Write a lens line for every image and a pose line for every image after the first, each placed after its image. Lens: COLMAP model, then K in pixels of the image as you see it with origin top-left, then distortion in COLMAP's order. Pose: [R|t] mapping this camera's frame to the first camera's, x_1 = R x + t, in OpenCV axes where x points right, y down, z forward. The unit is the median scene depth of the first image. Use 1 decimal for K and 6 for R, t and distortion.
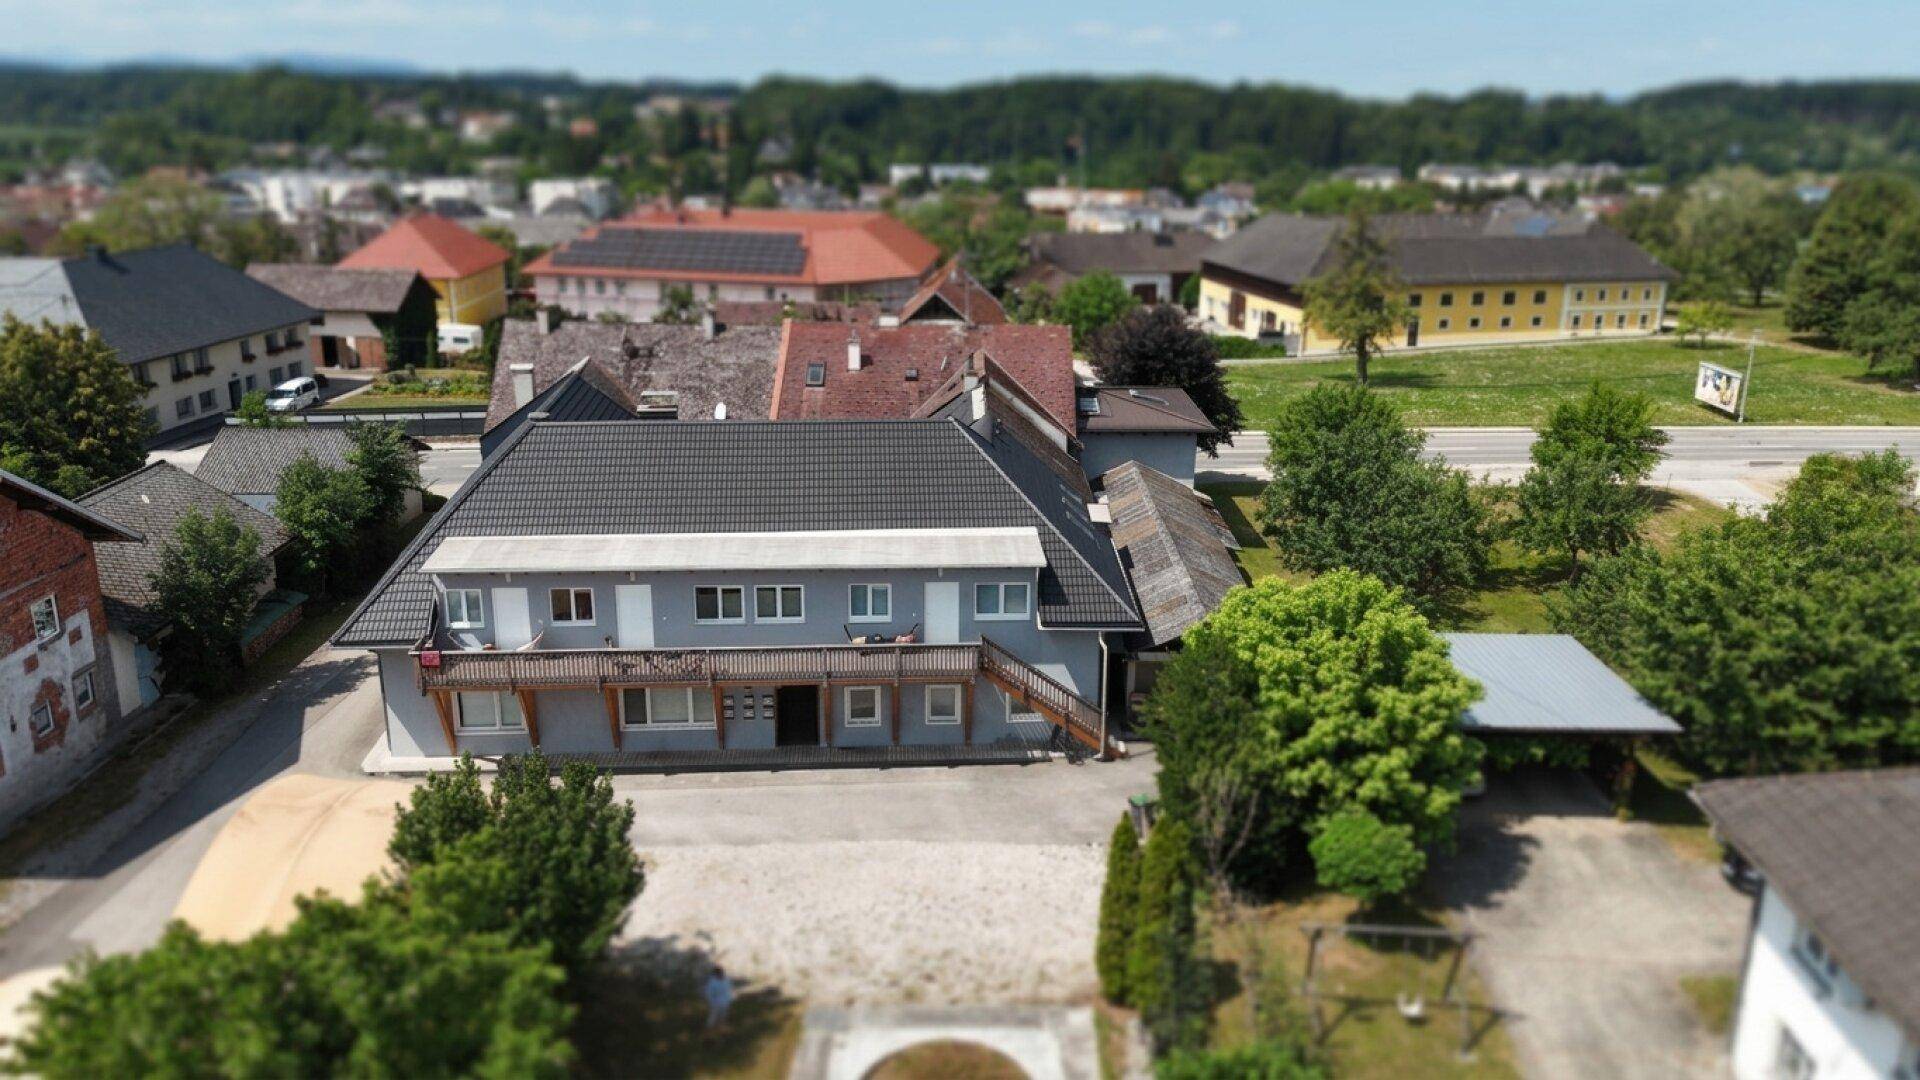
lens RADIAL K [[1423.9, 0, 960.0], [0, 1423.9, 540.0], [0, 0, 1]] dist [0.068998, -0.056655]
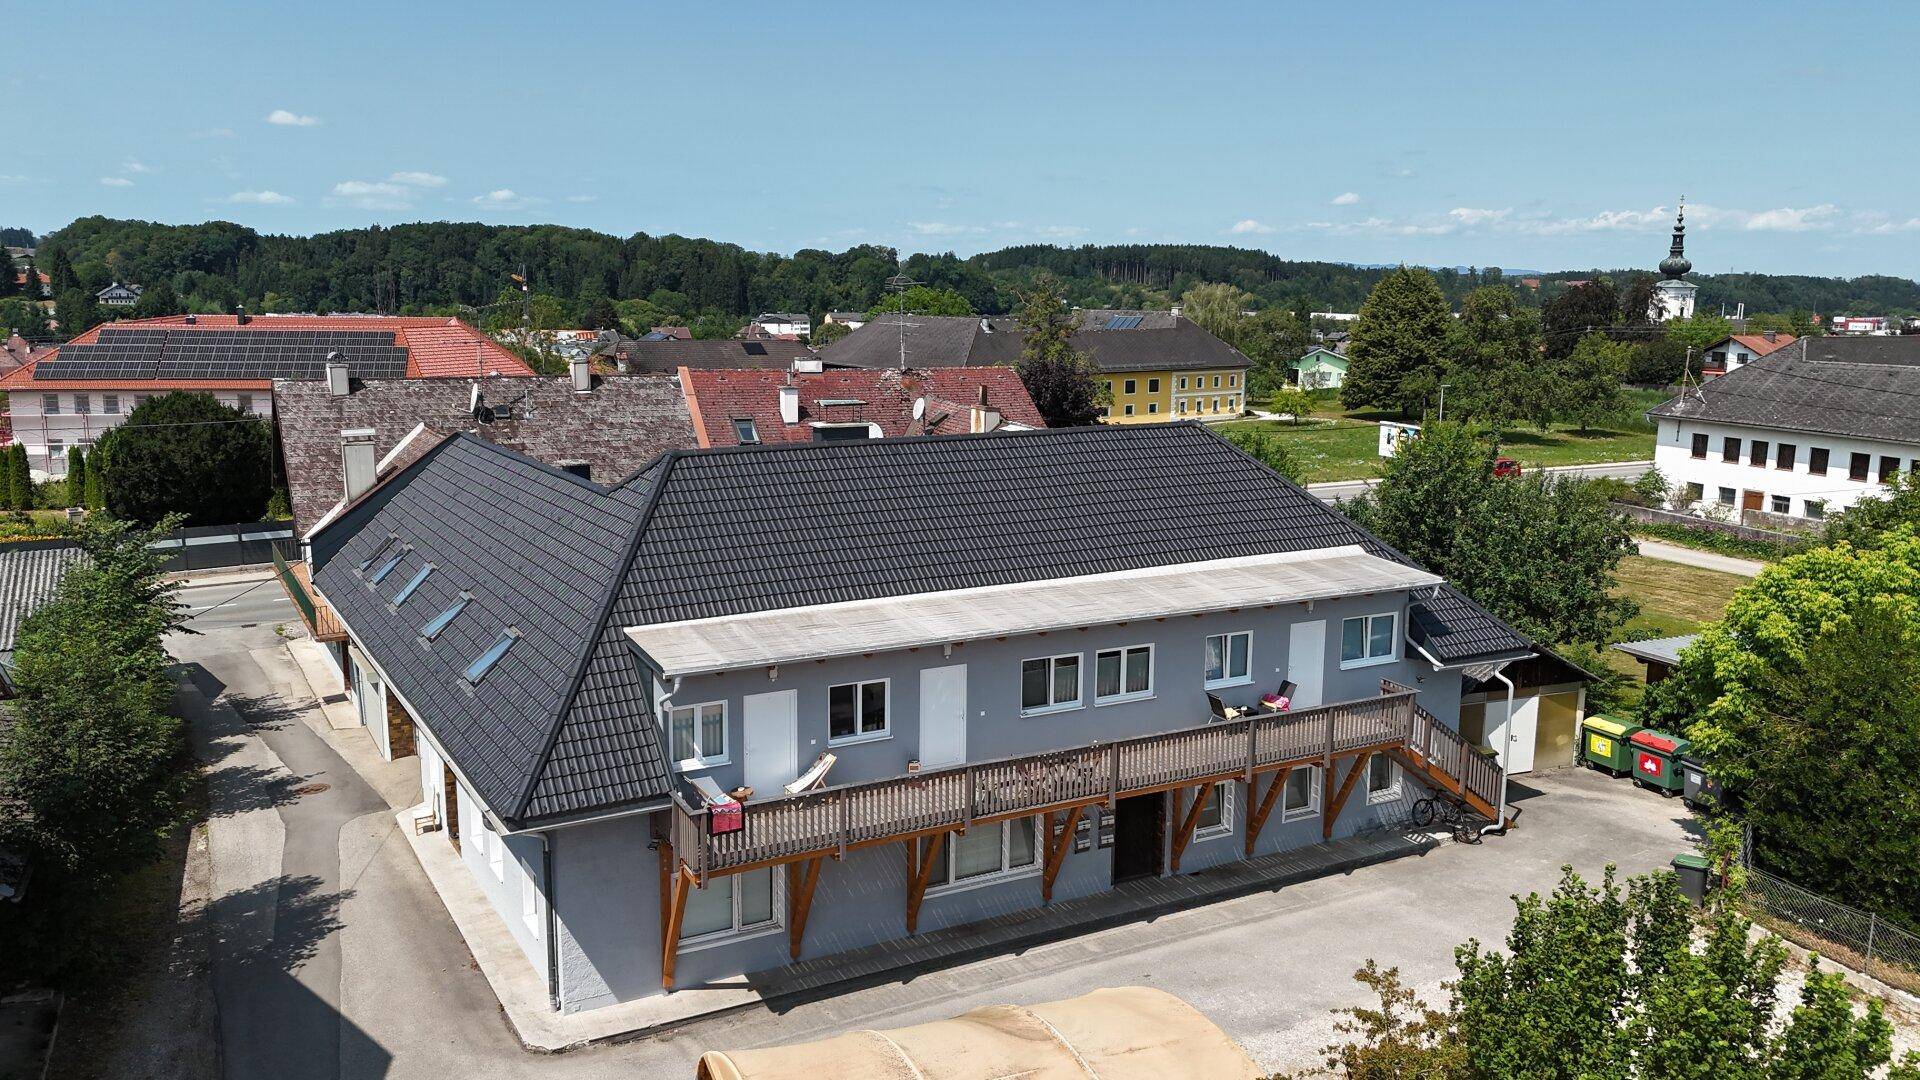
lens RADIAL K [[1423.9, 0, 960.0], [0, 1423.9, 540.0], [0, 0, 1]] dist [0.068998, -0.056655]
pose [[0.912692, -0.074992, 0.401708, -0.474654], [0.116347, 0.990020, -0.079524, 0.026406], [-0.391736, 0.119318, 0.912308, 0.393736]]
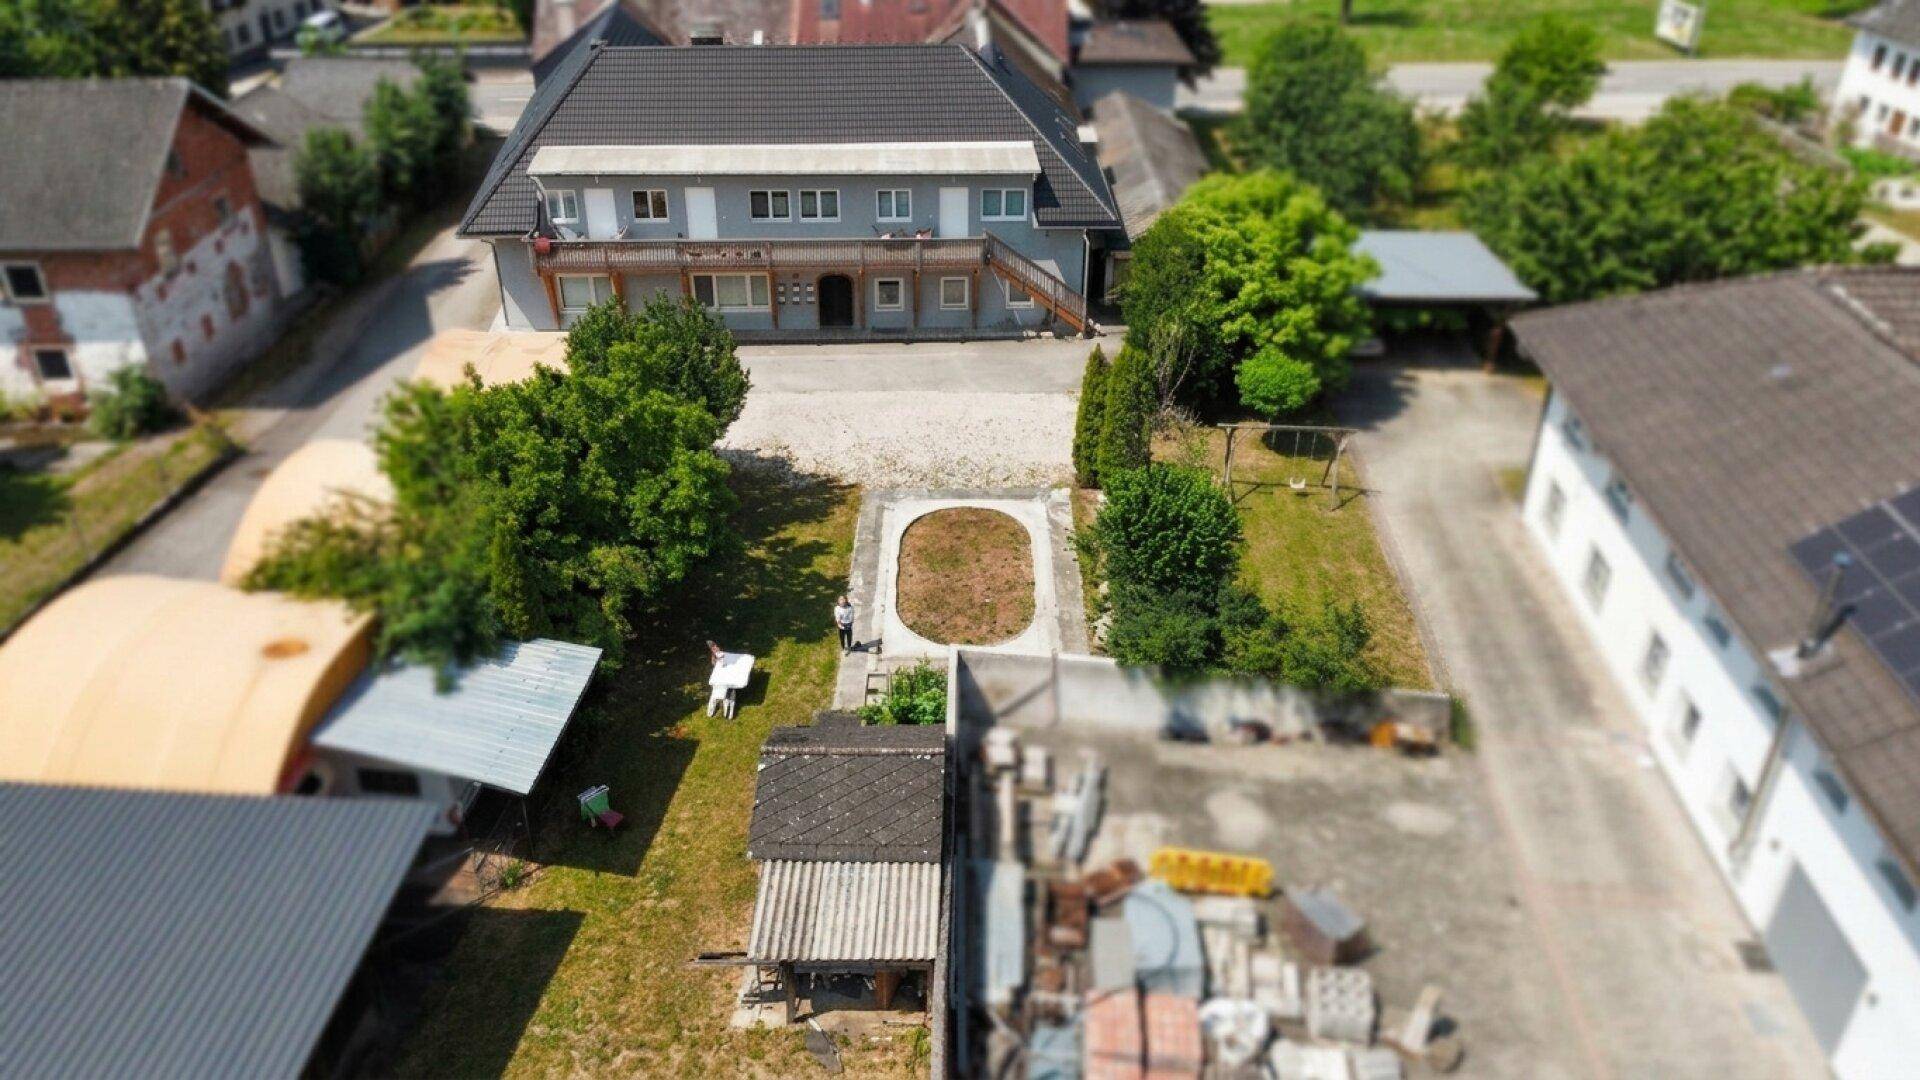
lens RADIAL K [[1423.9, 0, 960.0], [0, 1423.9, 540.0], [0, 0, 1]] dist [0.068998, -0.056655]
pose [[0.999978, -0.000725, 0.006651, -0.016048], [-0.000814, 0.973545, 0.228496, 0.043730], [-0.006641, -0.228496, 0.973522, -0.248473]]
